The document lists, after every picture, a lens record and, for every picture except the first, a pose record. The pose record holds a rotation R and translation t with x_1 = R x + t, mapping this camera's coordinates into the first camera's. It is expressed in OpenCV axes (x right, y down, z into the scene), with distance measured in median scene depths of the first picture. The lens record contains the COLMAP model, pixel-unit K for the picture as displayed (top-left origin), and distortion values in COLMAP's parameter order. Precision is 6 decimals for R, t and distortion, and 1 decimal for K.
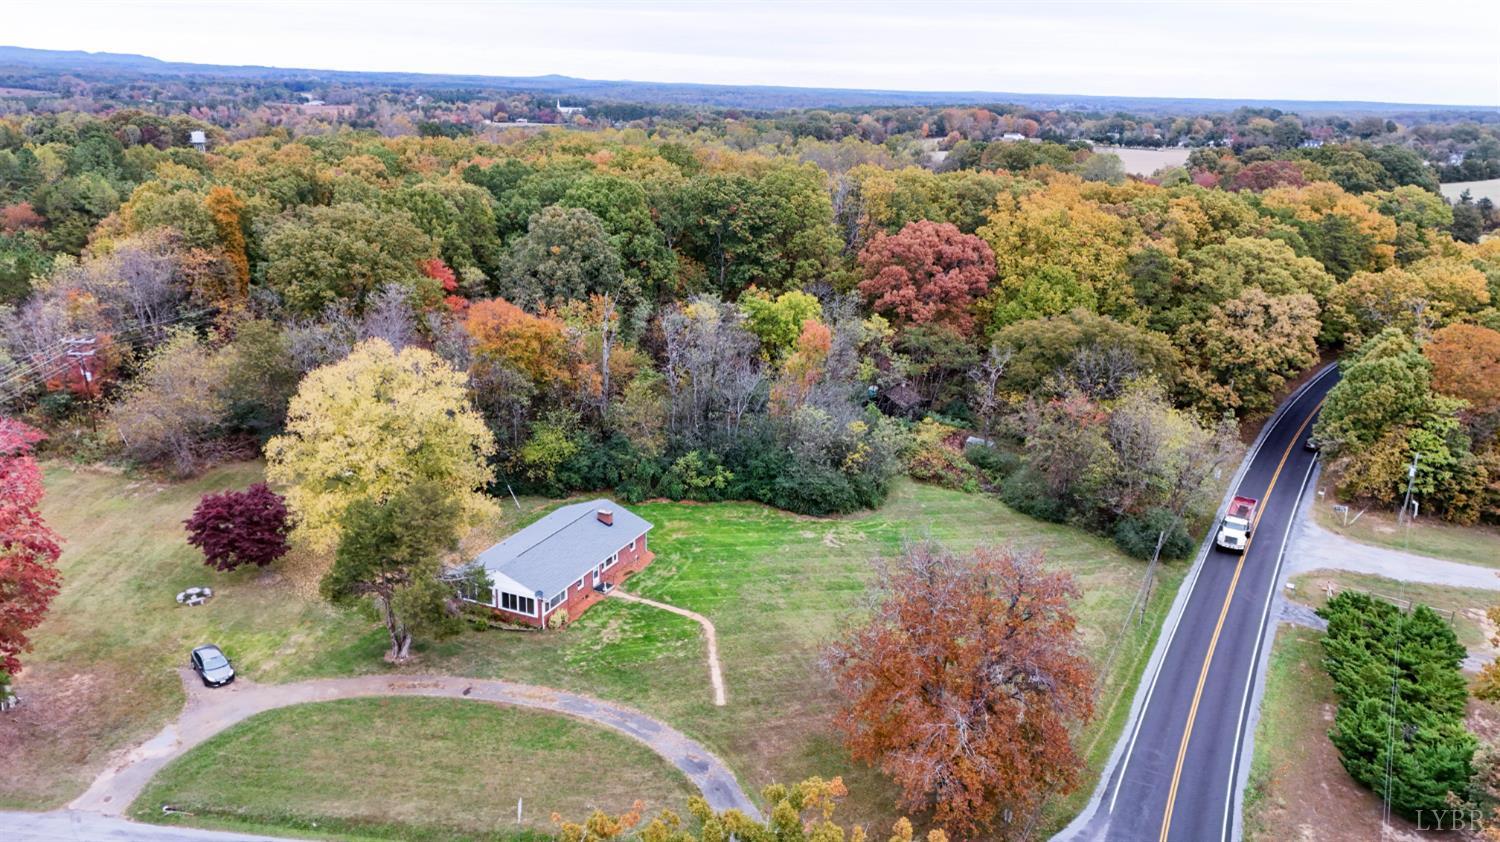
lens RADIAL K [[1085.2, 0, 750.0], [0, 1085.2, 421.0], [0, 0, 1]] dist [0.107791, -0.134986]
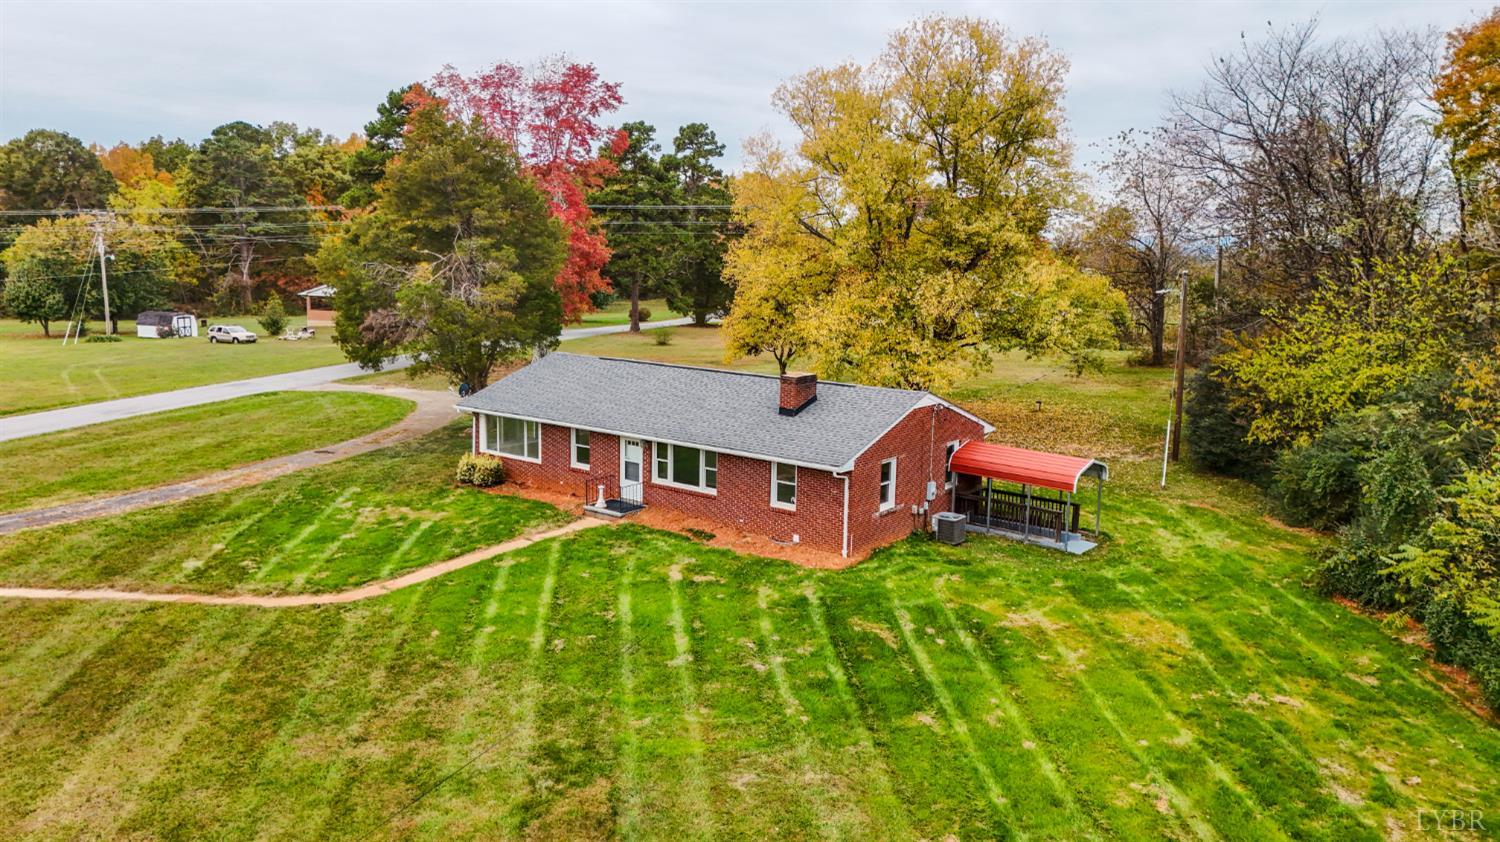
lens RADIAL K [[1091.9, 0, 754.0], [0, 1091.9, 418.8], [0, 0, 1]] dist [0.088050, -0.075099]
pose [[-0.231256, 0.121579, -0.965266, 0.213469], [-0.315190, 0.929288, 0.192560, 0.034804], [0.920422, 0.348773, -0.176583, 1.071984]]
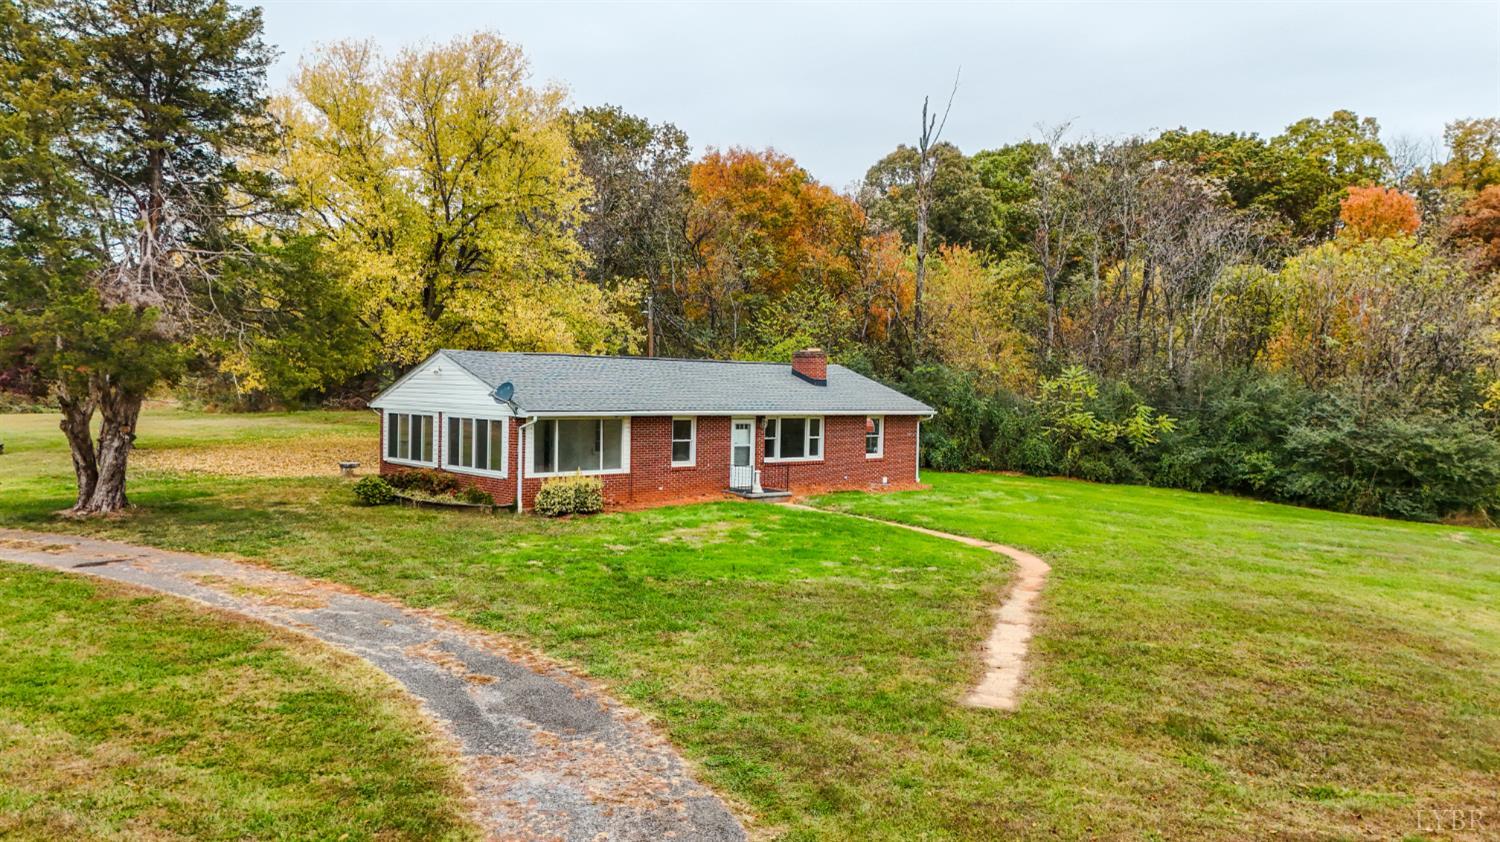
lens RADIAL K [[1091.9, 0, 754.0], [0, 1091.9, 418.8], [0, 0, 1]] dist [0.088050, -0.075099]
pose [[0.914465, 0.003089, -0.404652, 0.010902], [-0.115114, 0.960643, -0.252810, 0.215721], [0.387946, 0.277768, 0.878831, 0.656158]]
